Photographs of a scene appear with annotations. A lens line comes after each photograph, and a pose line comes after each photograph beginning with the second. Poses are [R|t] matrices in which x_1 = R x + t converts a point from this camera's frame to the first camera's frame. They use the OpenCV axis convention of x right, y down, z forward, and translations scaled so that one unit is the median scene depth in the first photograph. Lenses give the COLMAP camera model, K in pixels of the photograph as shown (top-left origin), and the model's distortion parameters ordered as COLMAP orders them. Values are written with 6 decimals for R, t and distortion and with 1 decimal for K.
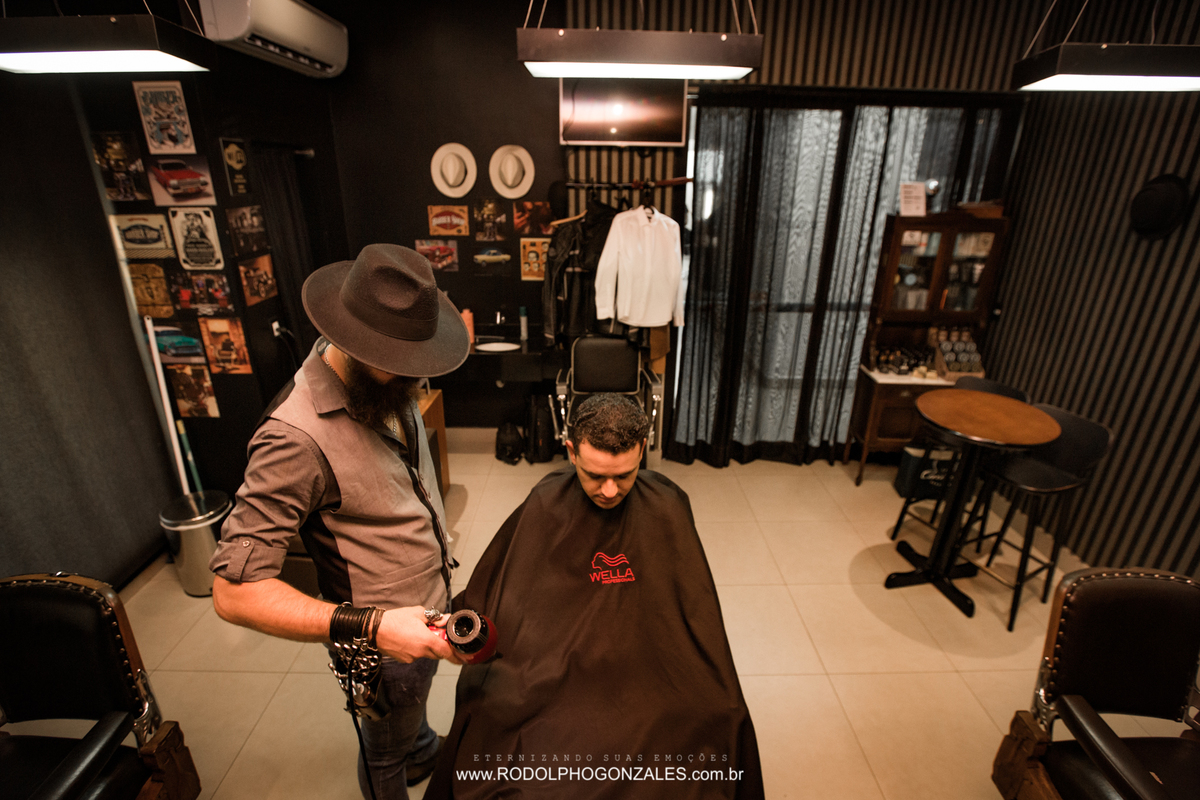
lens RADIAL K [[568.7, 0, 636.6], [0, 568.7, 424.0], [0, 0, 1]] dist [-0.001902, 0.012048]
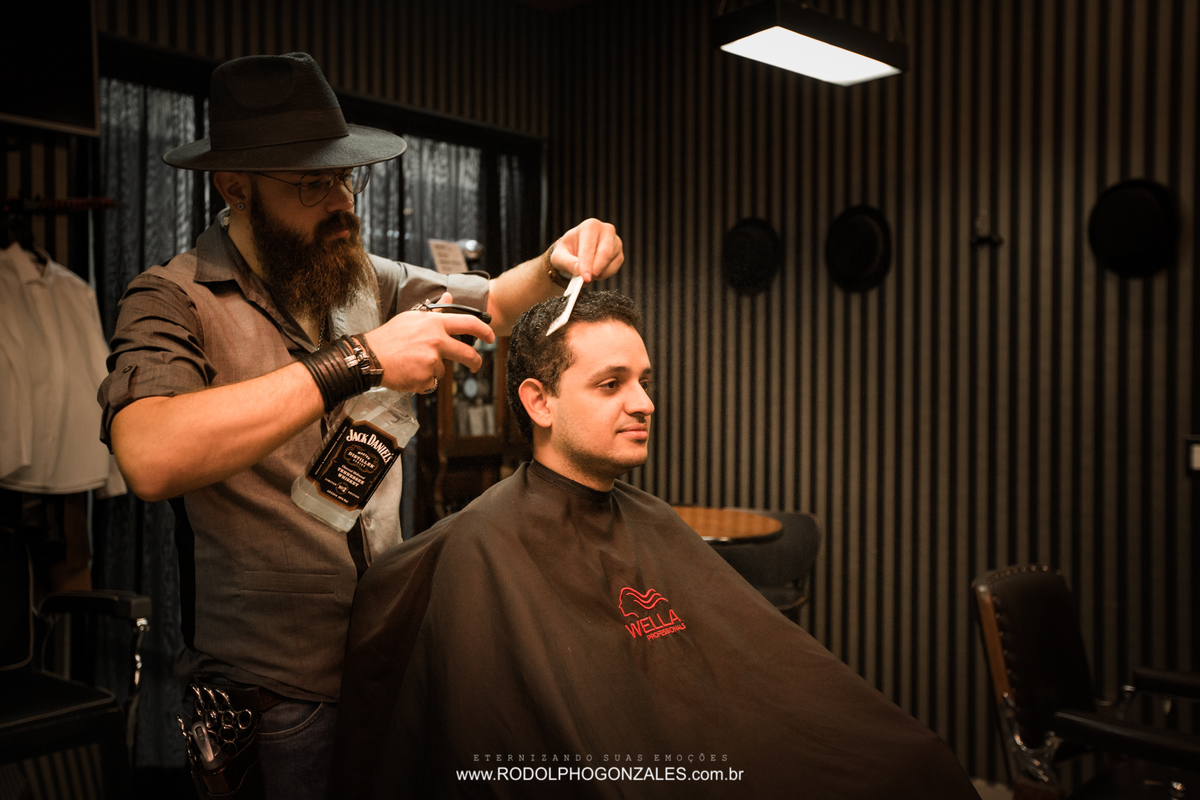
lens RADIAL K [[1166.0, 0, 600.0], [0, 1166.0, 400.0], [0, 0, 1]] dist [0.102003, -0.001714]
pose [[0.703193, -0.048404, 0.709350, -0.355394], [0.315656, 0.915221, -0.250465, 0.133395], [-0.637088, 0.400035, 0.658856, 0.092194]]
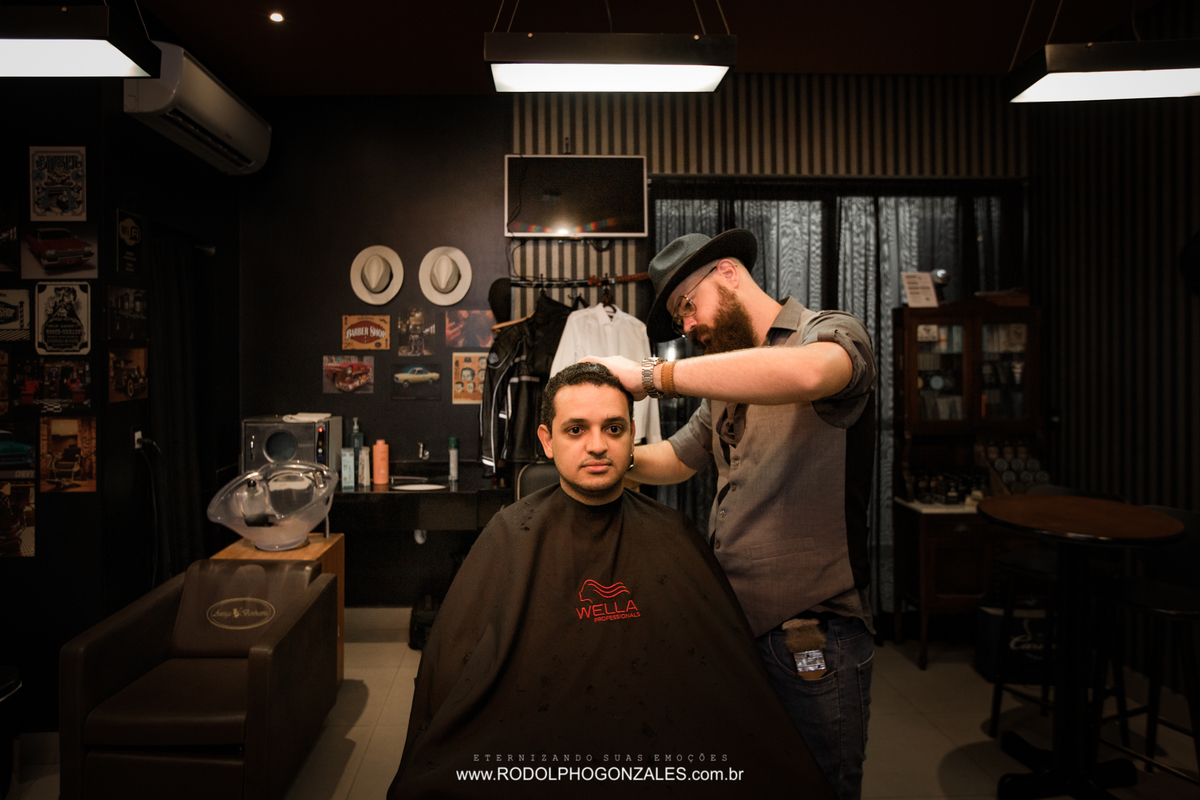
lens RADIAL K [[763.5, 0, 600.0], [0, 763.5, 400.0], [0, 0, 1]] dist [0.003081, 0.065092]
pose [[0.998832, -0.040356, 0.026587, -0.027619], [0.047152, 0.934394, -0.353106, 0.144755], [-0.010593, 0.353947, 0.935206, -0.000668]]
